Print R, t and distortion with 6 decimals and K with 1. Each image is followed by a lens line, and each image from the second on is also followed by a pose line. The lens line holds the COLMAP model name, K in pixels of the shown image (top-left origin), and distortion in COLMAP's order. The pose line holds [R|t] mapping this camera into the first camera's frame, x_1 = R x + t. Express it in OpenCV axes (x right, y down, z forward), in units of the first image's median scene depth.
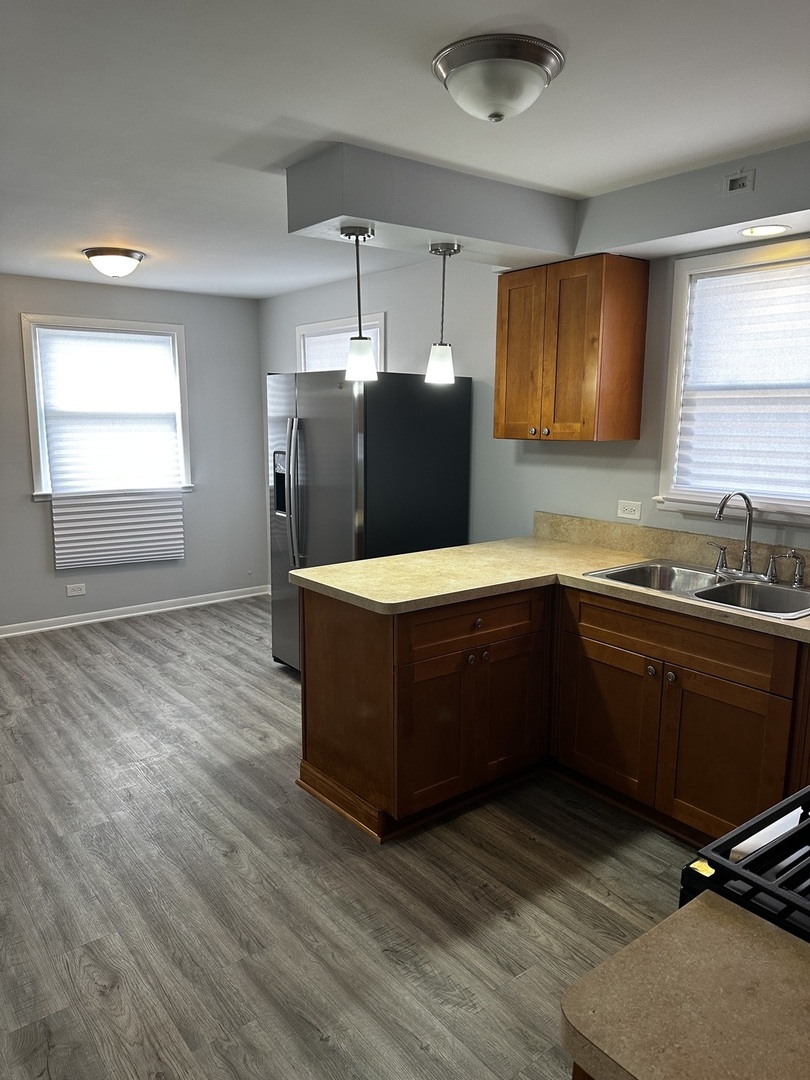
lens RADIAL K [[769.4, 0, 403.3], [0, 769.4, 545.5], [0, 0, 1]] dist [0.051305, -0.025090]
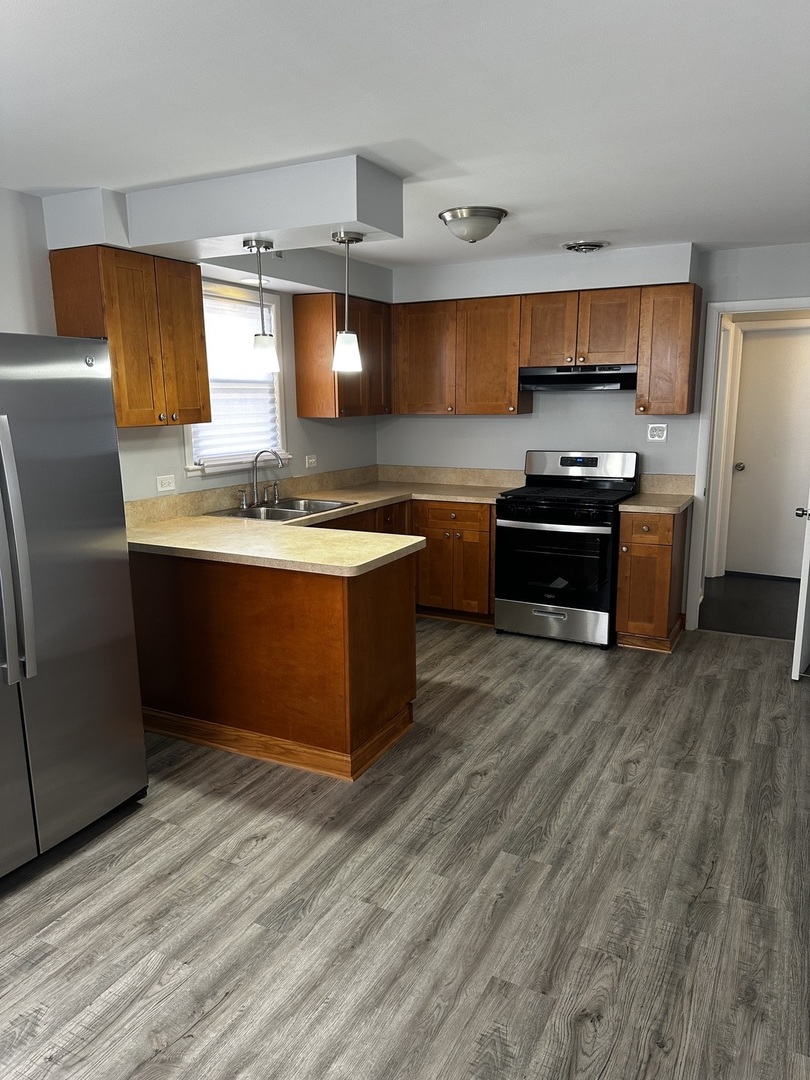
lens RADIAL K [[769.4, 0, 401.5], [0, 769.4, 536.4], [0, 0, 1]] dist [0.051305, -0.025090]
pose [[-0.416770, -0.162186, 0.894426, -1.108612], [0.175705, 0.951025, 0.254321, -0.248990], [-0.891869, 0.263148, -0.367862, 1.382277]]
